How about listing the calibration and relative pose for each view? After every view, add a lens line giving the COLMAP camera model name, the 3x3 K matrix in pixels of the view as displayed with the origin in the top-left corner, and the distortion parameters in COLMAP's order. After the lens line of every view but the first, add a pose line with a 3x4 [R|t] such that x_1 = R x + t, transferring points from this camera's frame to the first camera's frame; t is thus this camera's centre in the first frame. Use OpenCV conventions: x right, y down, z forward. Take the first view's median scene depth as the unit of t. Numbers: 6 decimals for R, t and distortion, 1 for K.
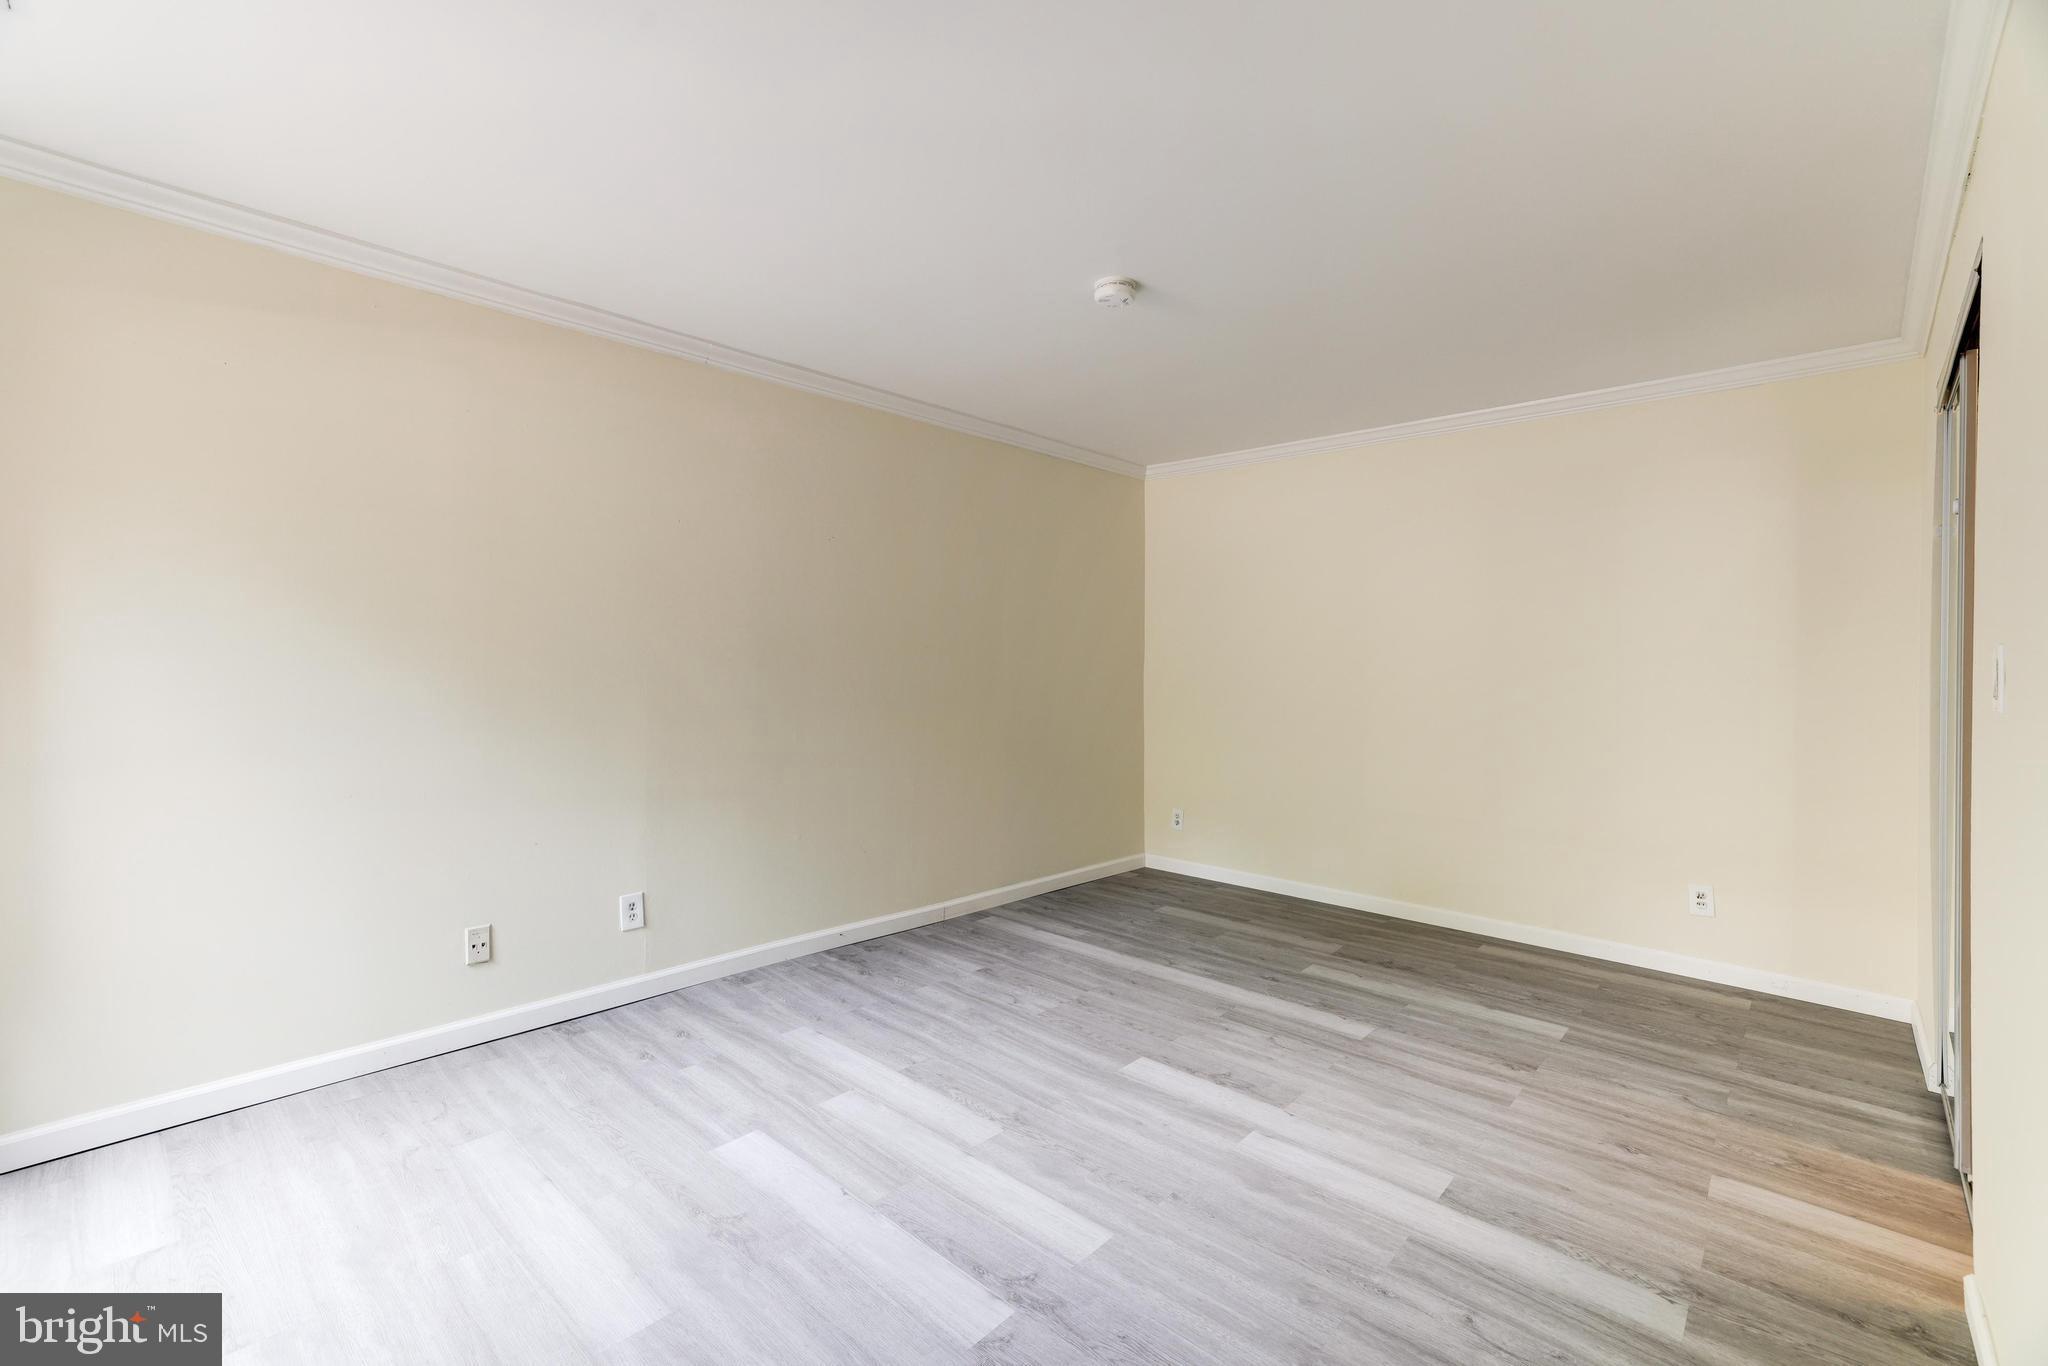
lens RADIAL K [[886.3, 0, 1041.4], [0, 886.3, 675.8], [0, 0, 1]] dist [0.015469, 0.004663]
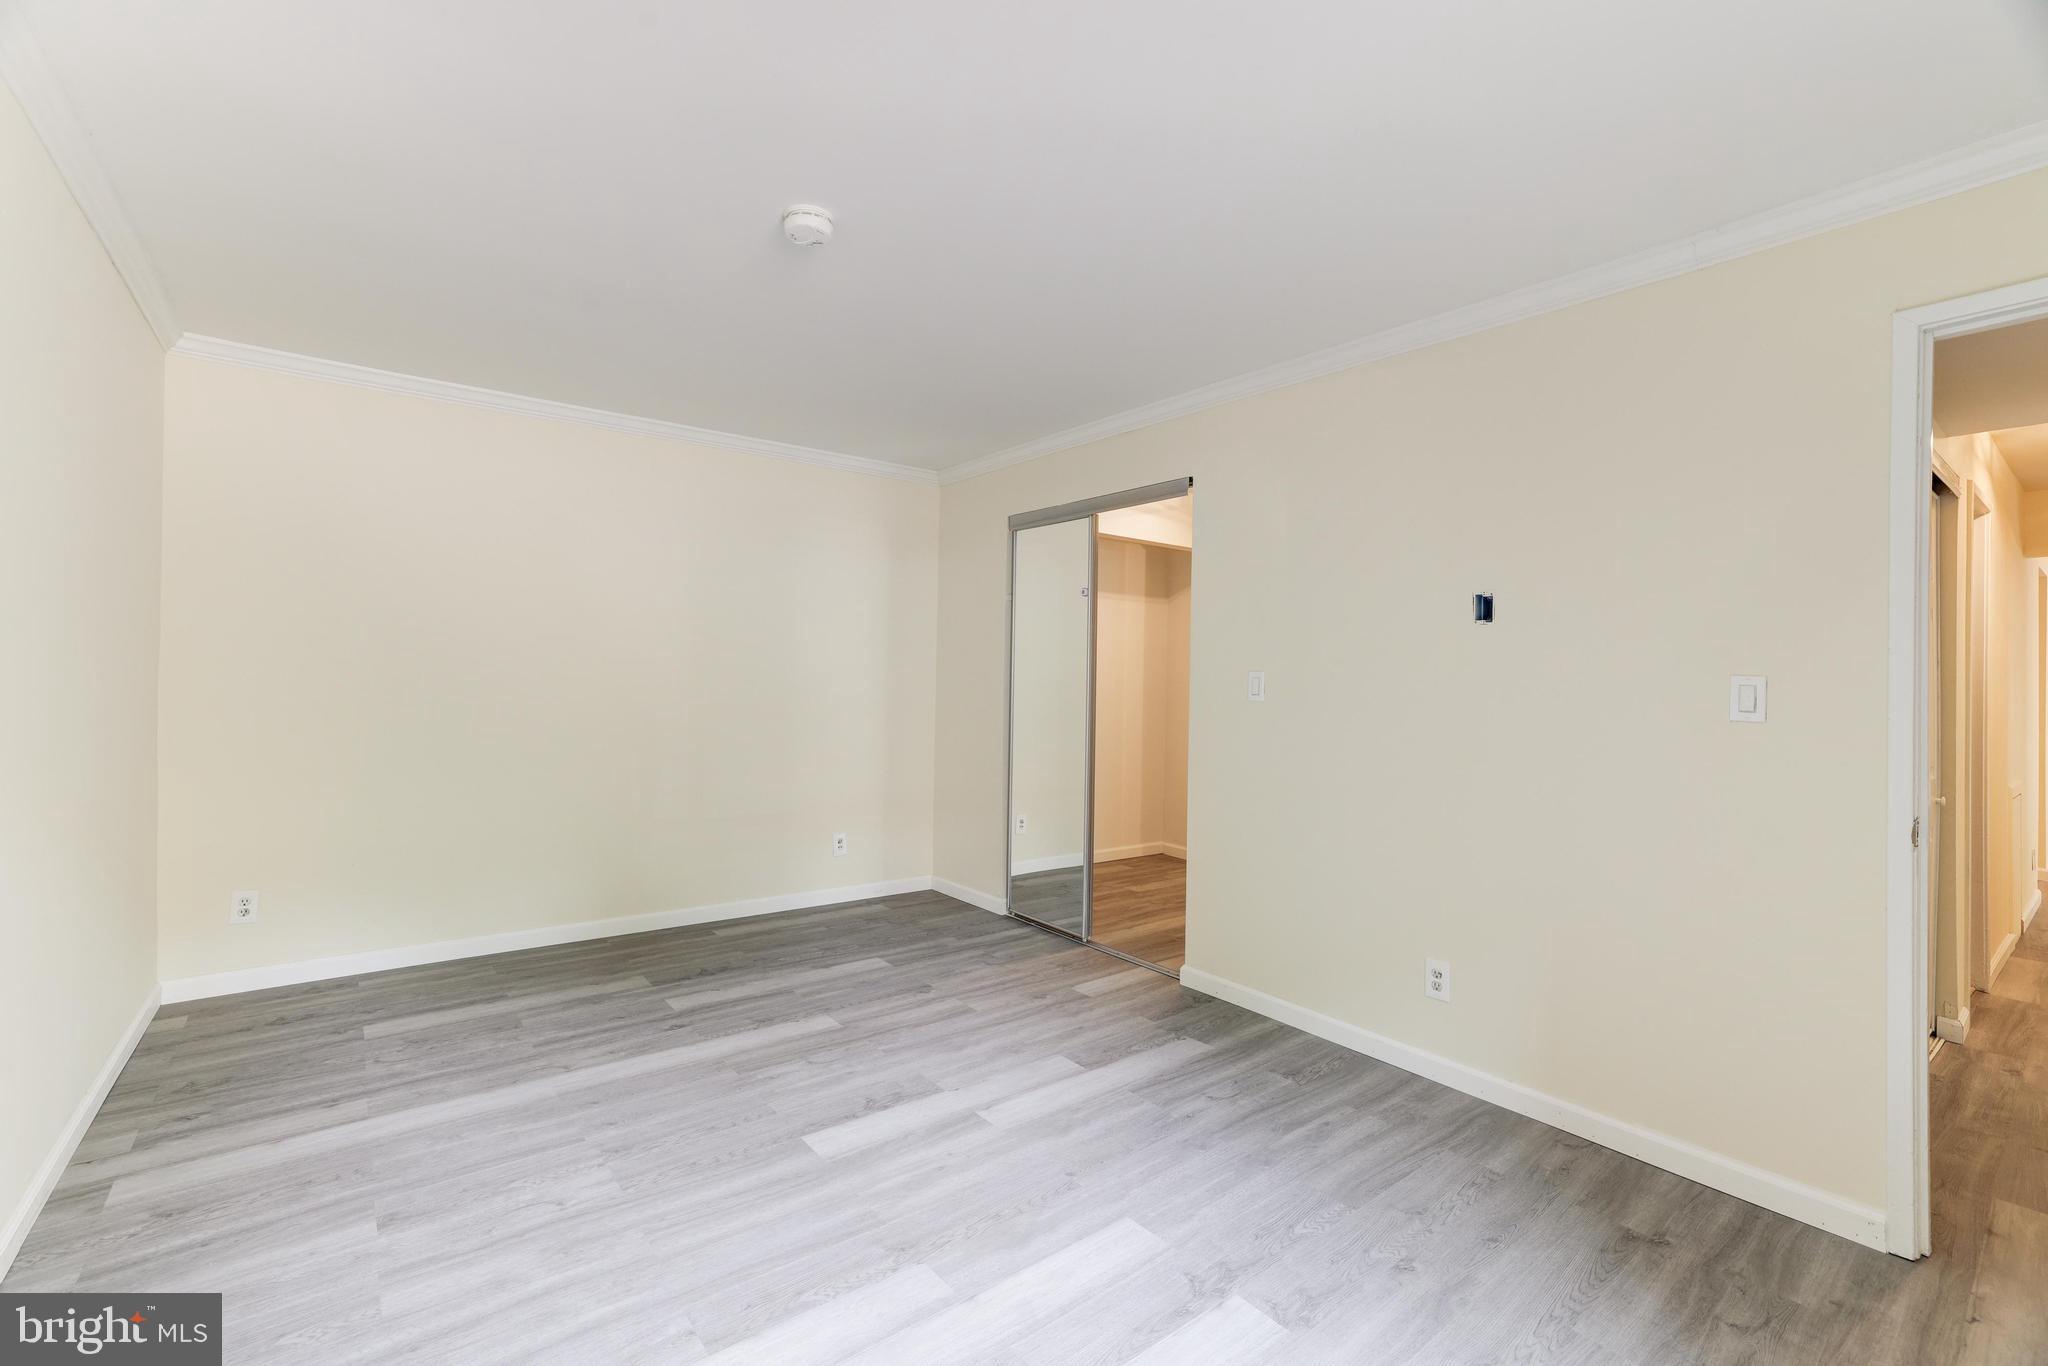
lens RADIAL K [[886.3, 0, 1035.2], [0, 886.3, 674.3], [0, 0, 1]] dist [0.015469, 0.004663]
pose [[0.148031, 0.005744, 0.988966, -0.597321], [-0.016045, 0.999865, -0.003406, -0.001213], [-0.988853, -0.015364, 0.148103, 0.593432]]
